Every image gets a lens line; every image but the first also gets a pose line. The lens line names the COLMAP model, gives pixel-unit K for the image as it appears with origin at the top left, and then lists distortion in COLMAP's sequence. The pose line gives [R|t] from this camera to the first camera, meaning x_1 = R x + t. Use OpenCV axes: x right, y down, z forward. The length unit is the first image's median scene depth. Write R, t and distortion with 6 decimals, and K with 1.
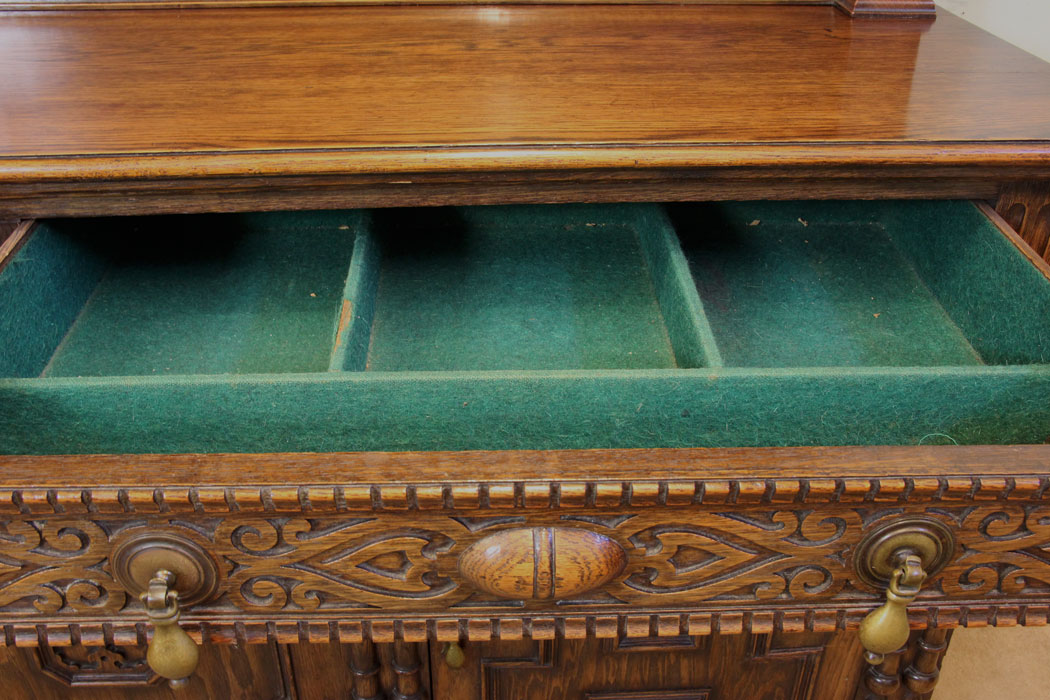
lens RADIAL K [[984.1, 0, 519.7], [0, 984.1, 351.1], [0, 0, 1]] dist [-0.090909, 0.139881]
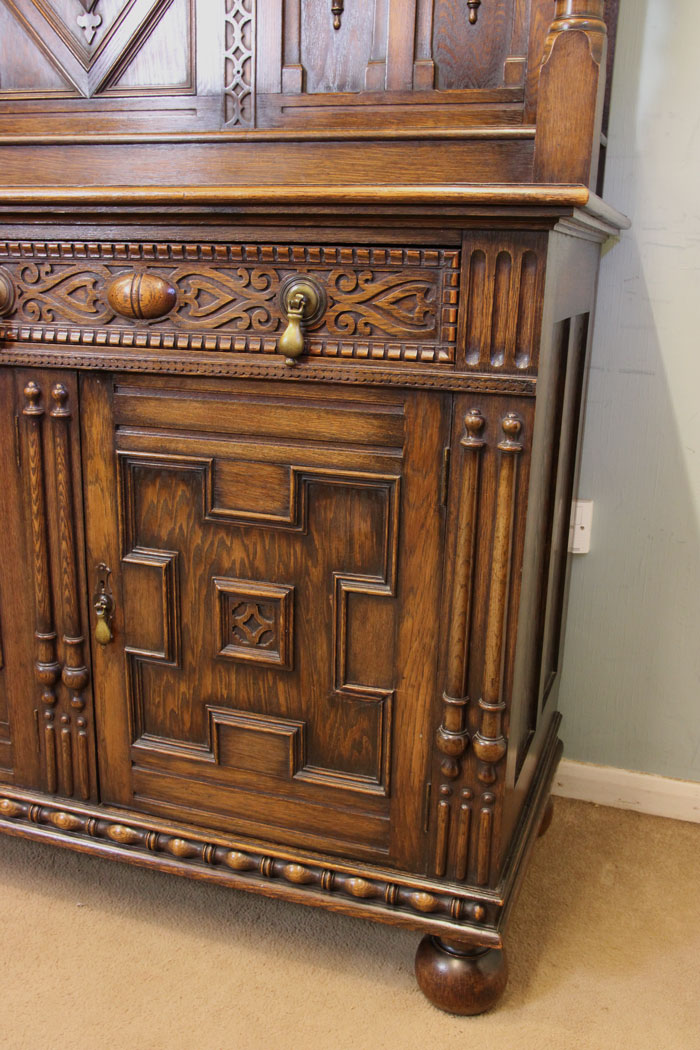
lens RADIAL K [[1004.1, 0, 349.9], [0, 1004.1, 528.5], [0, 0, 1]] dist [-0.091972, 0.161297]
pose [[0.930055, 0.116506, -0.348459, 0.701848], [-0.211259, 0.945515, -0.247733, 0.461798], [0.300611, 0.304020, 0.903994, -0.118340]]
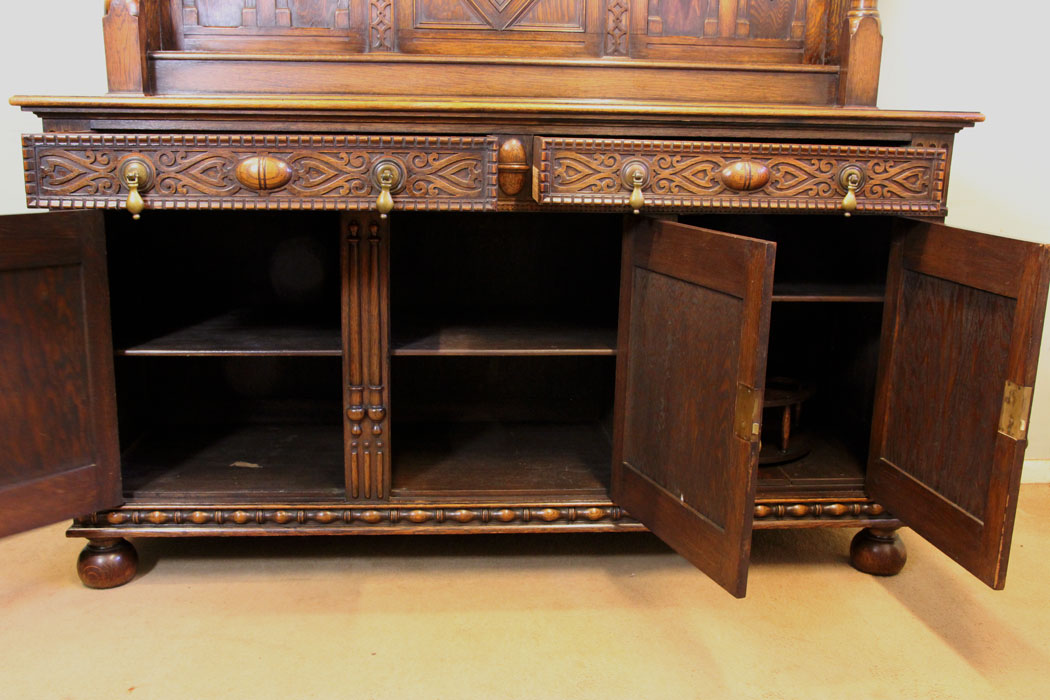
lens RADIAL K [[1004.1, 0, 520.3], [0, 1004.1, 353.5], [0, 0, 1]] dist [-0.091972, 0.161297]
pose [[0.999640, 0.007284, 0.025821, -0.481035], [0.001484, 0.945952, -0.324303, 0.984392], [-0.026788, 0.324225, 0.945601, -1.015925]]
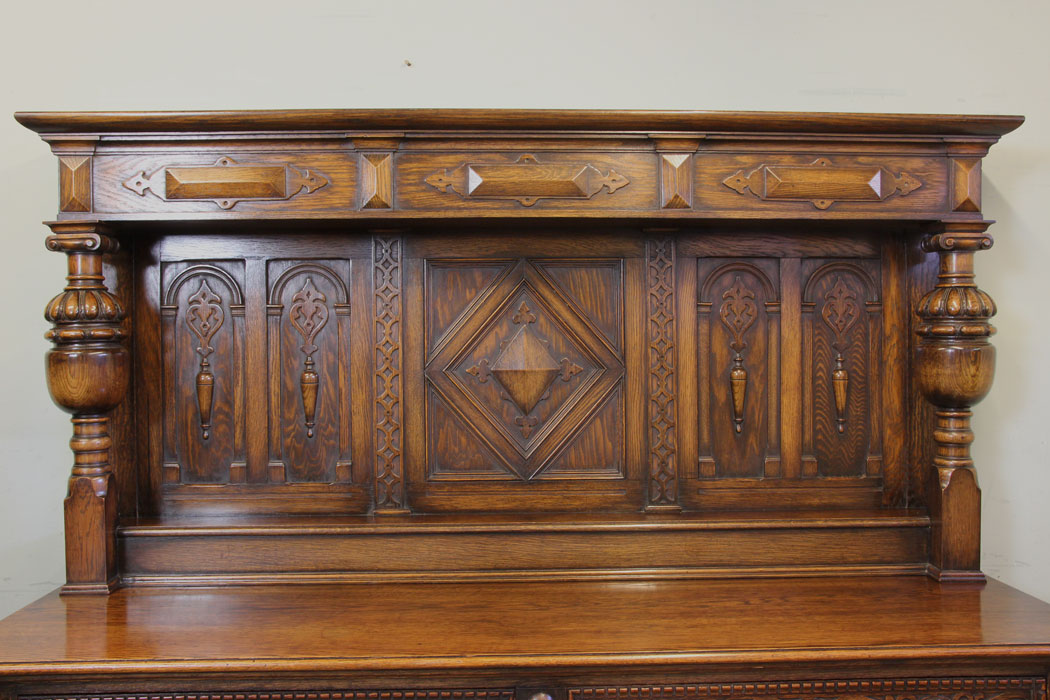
lens RADIAL K [[1004.1, 0, 520.3], [0, 1004.1, 353.5], [0, 0, 1]] dist [-0.091972, 0.161297]
pose [[0.999851, -0.011266, -0.013062, -0.454148], [0.002992, 0.859042, -0.511896, 0.258213], [0.016988, 0.511780, 0.858948, -0.906400]]
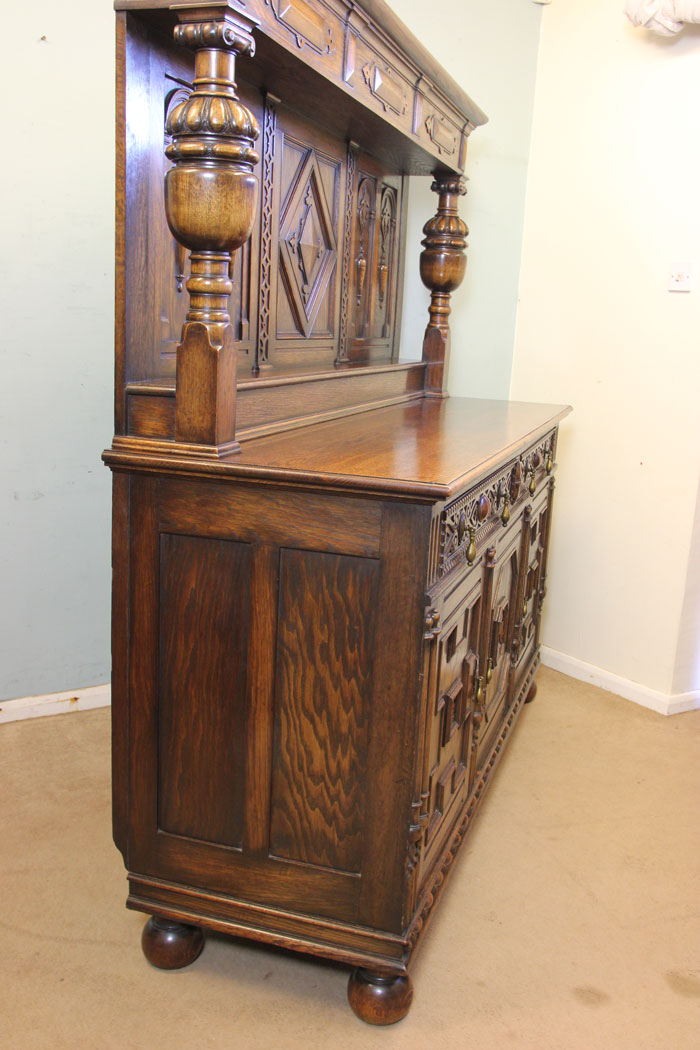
lens RADIAL K [[1013.0, 0, 357.3], [0, 1013.0, 529.8], [0, 0, 1]] dist [-0.087299, 0.146578]
pose [[0.345224, -0.182062, 0.920692, -3.027650], [0.444787, 0.895577, 0.010318, -0.144571], [-0.826429, 0.405950, 0.390153, 0.189959]]
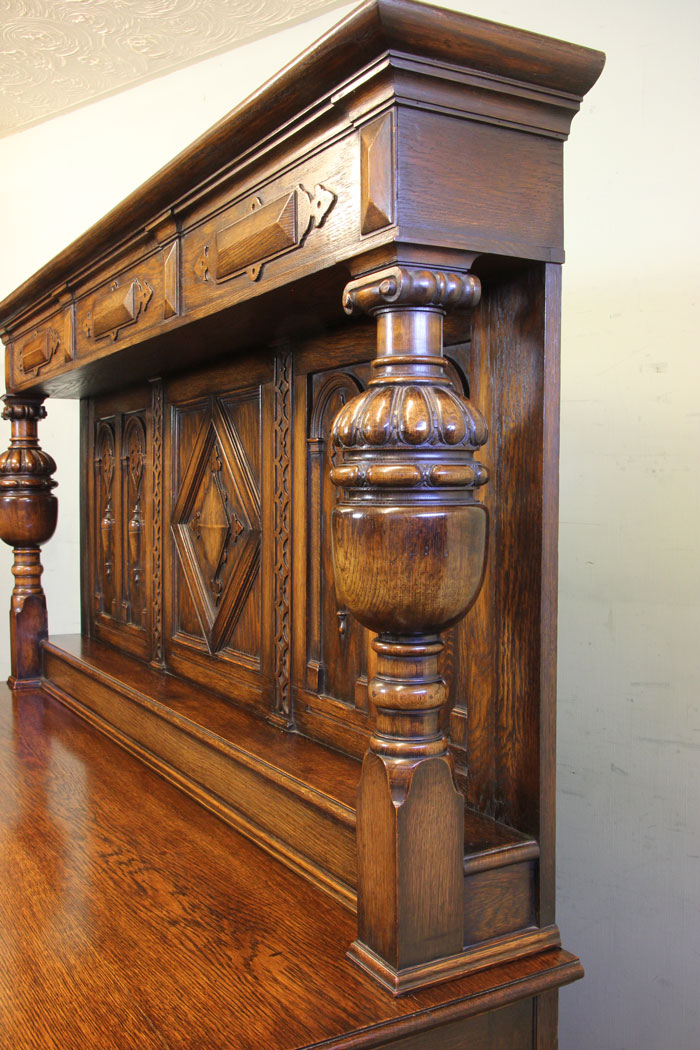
lens RADIAL K [[1004.1, 0, 349.9], [0, 1004.1, 528.5], [0, 0, 1]] dist [-0.091972, 0.161297]
pose [[0.464999, 0.026868, -0.884903, 1.320150], [-0.459864, 0.861445, -0.215494, -0.554078], [0.756506, 0.507140, 0.412926, 0.436349]]
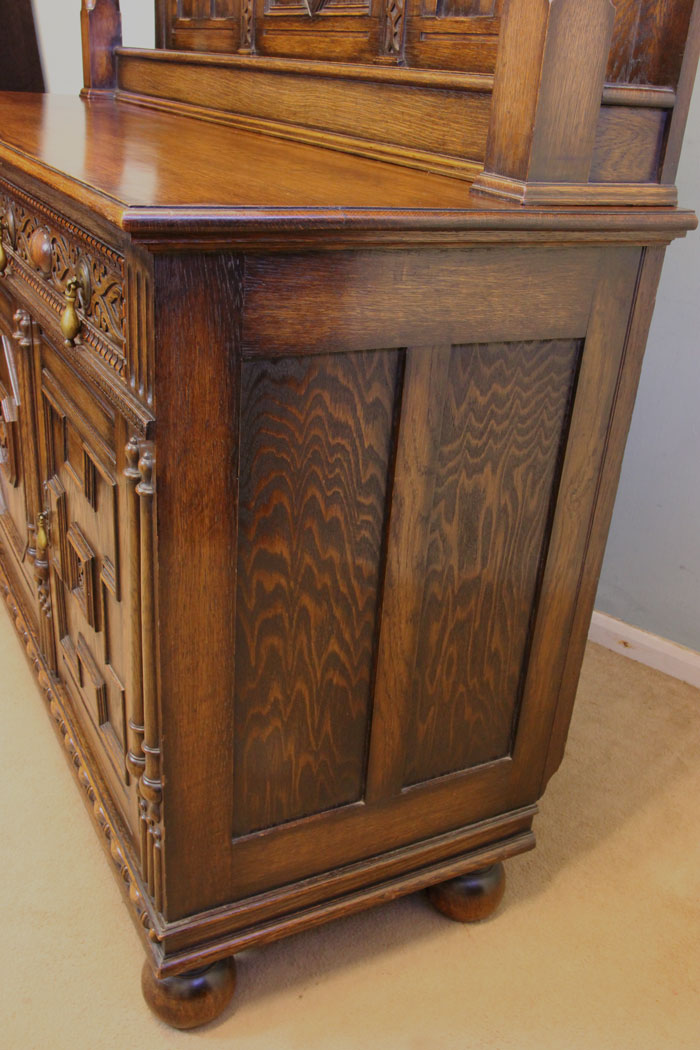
lens RADIAL K [[1004.1, 0, 349.9], [0, 1004.1, 528.5], [0, 0, 1]] dist [-0.091972, 0.161297]
pose [[0.421554, 0.406097, -0.810788, 1.377484], [-0.533764, 0.833936, 0.140170, -0.153771], [0.733068, 0.373680, 0.568309, 0.523731]]
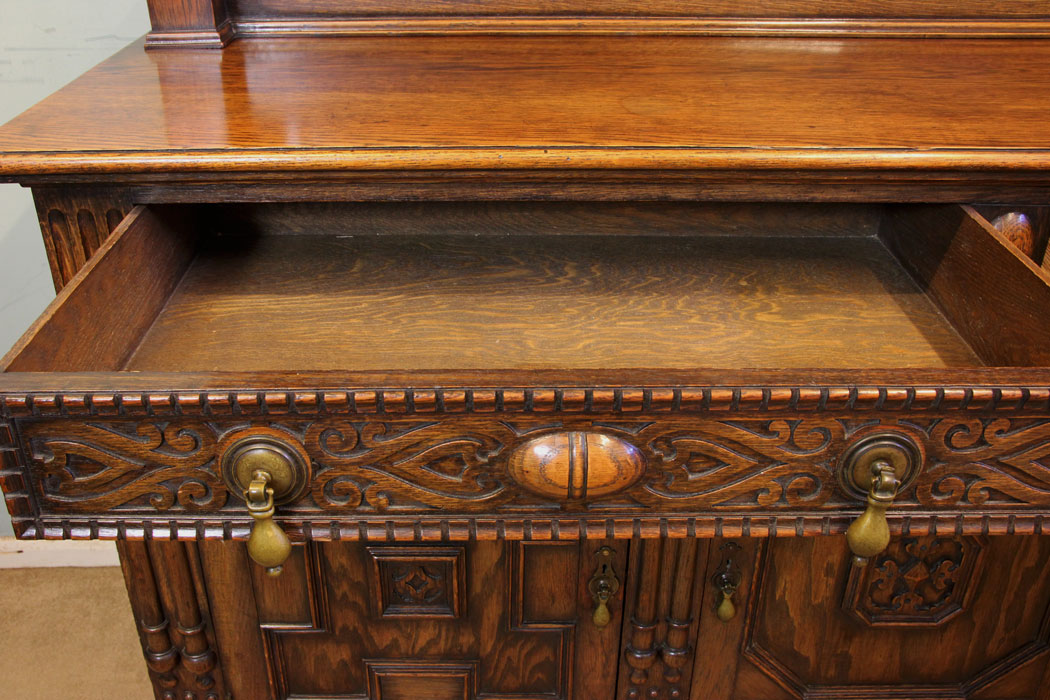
lens RADIAL K [[995.2, 0, 522.3], [0, 995.2, 354.7], [0, 0, 1]] dist [-0.094184, 0.163448]
pose [[0.999743, 0.011657, -0.019432, -0.906784], [-0.012447, 0.999080, -0.041029, 0.084368], [0.018935, 0.041260, 0.998969, -0.175427]]
